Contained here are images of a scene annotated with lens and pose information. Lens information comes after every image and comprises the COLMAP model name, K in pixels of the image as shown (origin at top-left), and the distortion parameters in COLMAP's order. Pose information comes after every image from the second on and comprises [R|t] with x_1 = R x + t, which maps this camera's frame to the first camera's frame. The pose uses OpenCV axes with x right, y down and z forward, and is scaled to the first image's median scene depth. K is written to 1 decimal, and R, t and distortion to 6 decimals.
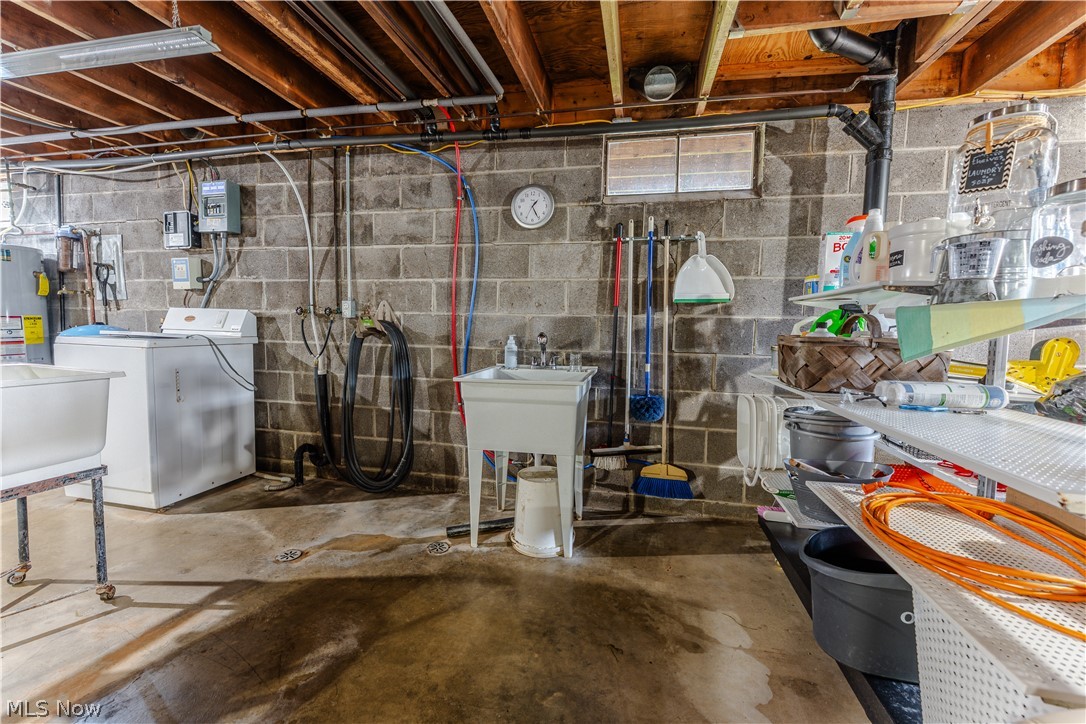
lens RADIAL K [[436.6, 0, 549.0], [0, 436.6, 358.7], [0, 0, 1]] dist [0.000425, -0.000462]
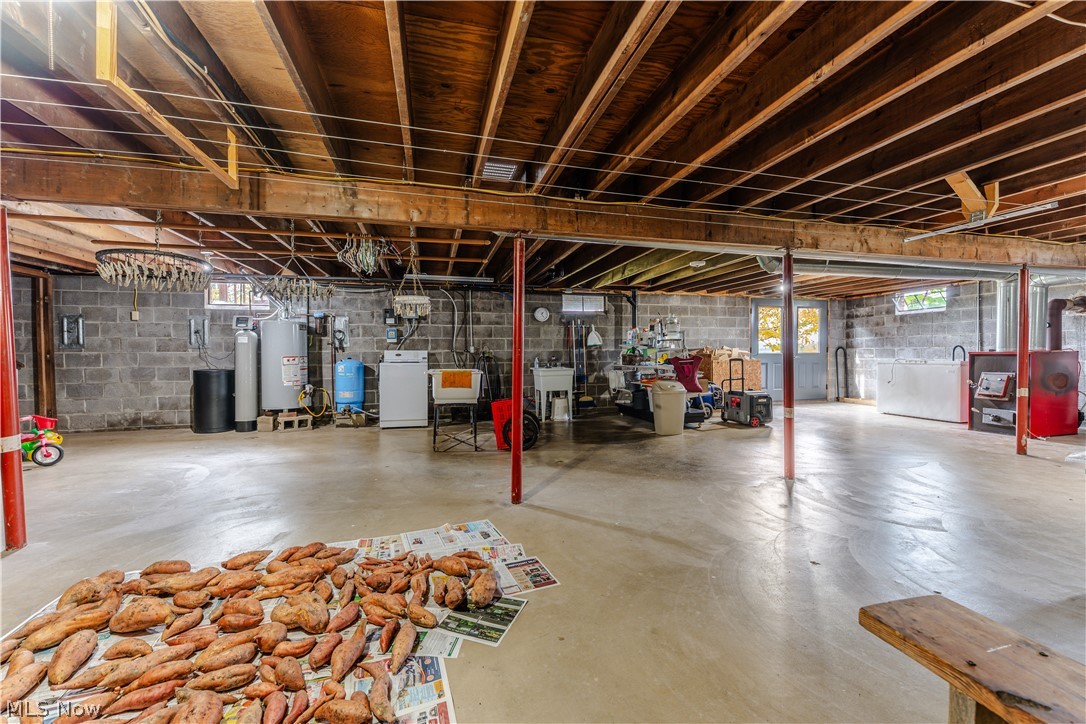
lens RADIAL K [[436.6, 0, 541.5], [0, 436.6, 360.0], [0, 0, 1]] dist [0.000425, -0.000462]
pose [[0.894185, -0.032228, 0.446536, -1.443273], [0.058785, 0.997222, -0.045743, 0.104954], [-0.443821, 0.067152, 0.893596, -1.721571]]
